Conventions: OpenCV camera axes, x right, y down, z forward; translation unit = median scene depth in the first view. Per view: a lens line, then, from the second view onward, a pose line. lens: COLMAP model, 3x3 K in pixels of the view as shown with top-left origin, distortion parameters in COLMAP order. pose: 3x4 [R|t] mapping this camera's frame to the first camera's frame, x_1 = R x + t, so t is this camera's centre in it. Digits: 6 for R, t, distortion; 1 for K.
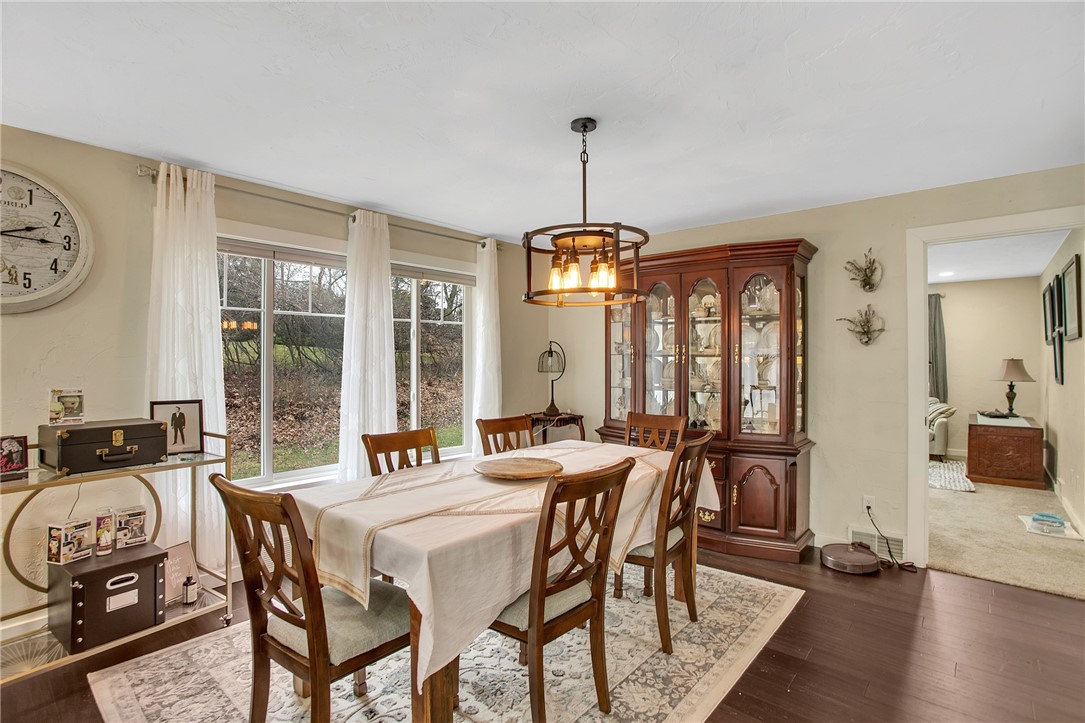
lens RADIAL K [[528.0, 0, 539.2], [0, 528.0, 357.7], [0, 0, 1]] dist [-0.078799, 0.036451]
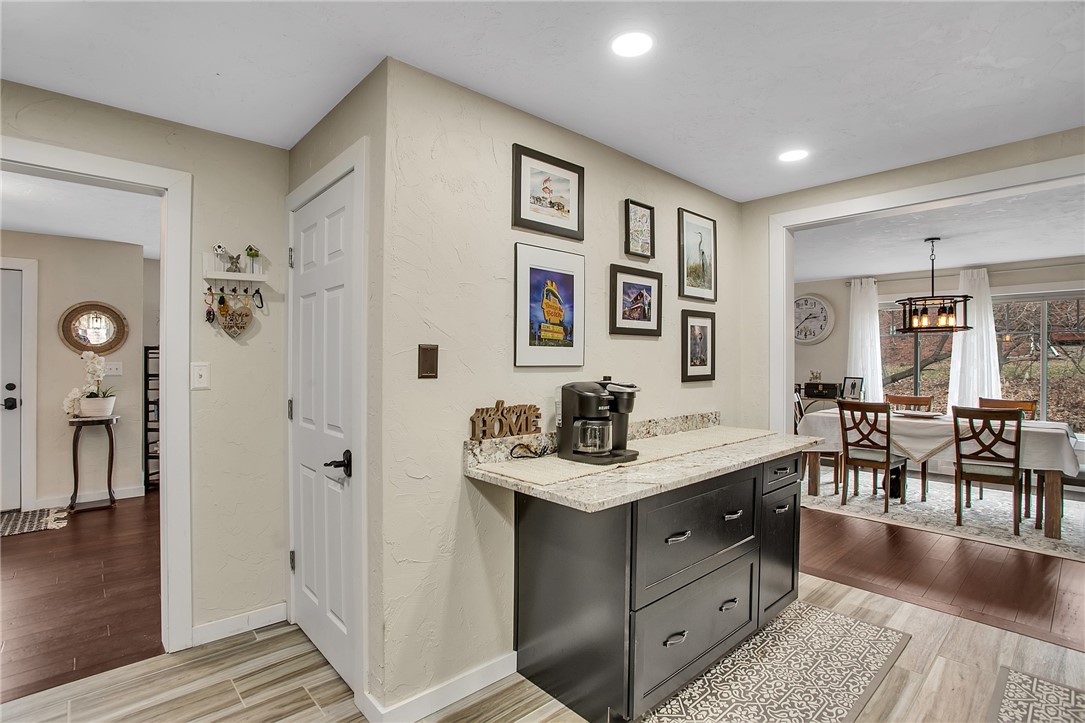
lens RADIAL K [[528.0, 0, 539.2], [0, 528.0, 357.7], [0, 0, 1]] dist [-0.078799, 0.036451]
pose [[-0.112978, -0.002946, -0.993593, 2.018663], [0.001225, 0.999994, -0.003104, -0.004513], [0.993597, -0.001568, -0.112973, -0.228166]]
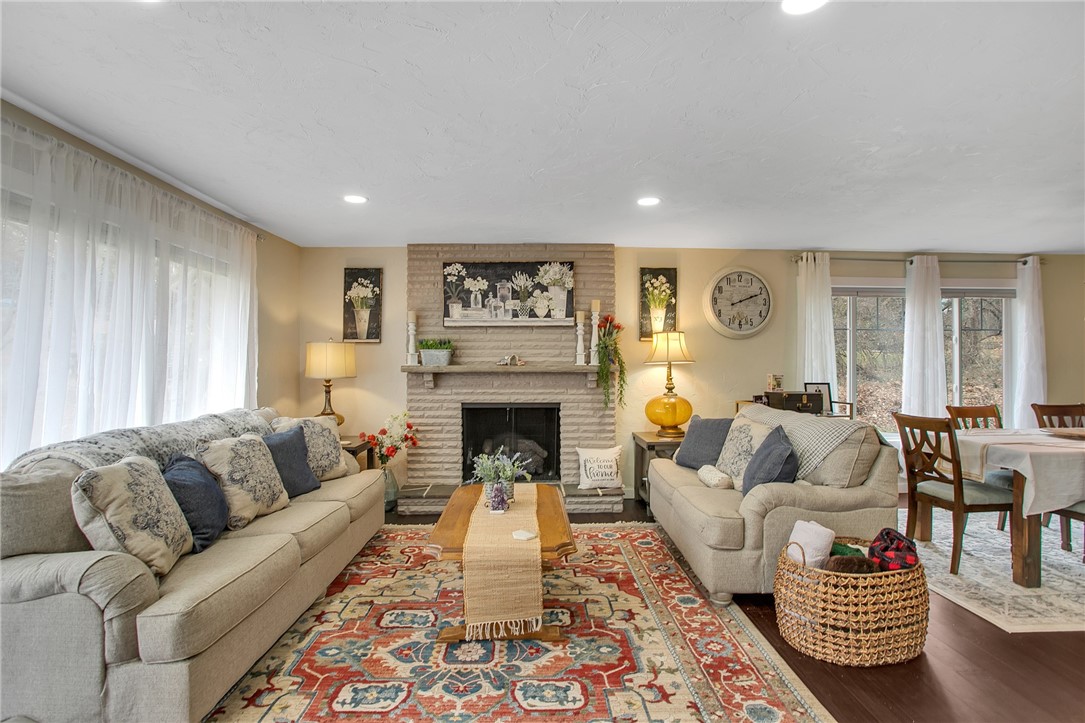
lens RADIAL K [[528.0, 0, 539.2], [0, 528.0, 357.7], [0, 0, 1]] dist [-0.078799, 0.036451]
pose [[0.683680, -0.004845, -0.729766, -0.043709], [0.004345, 0.999987, -0.002569, -0.005495], [0.729769, -0.001414, 0.683692, -1.034565]]
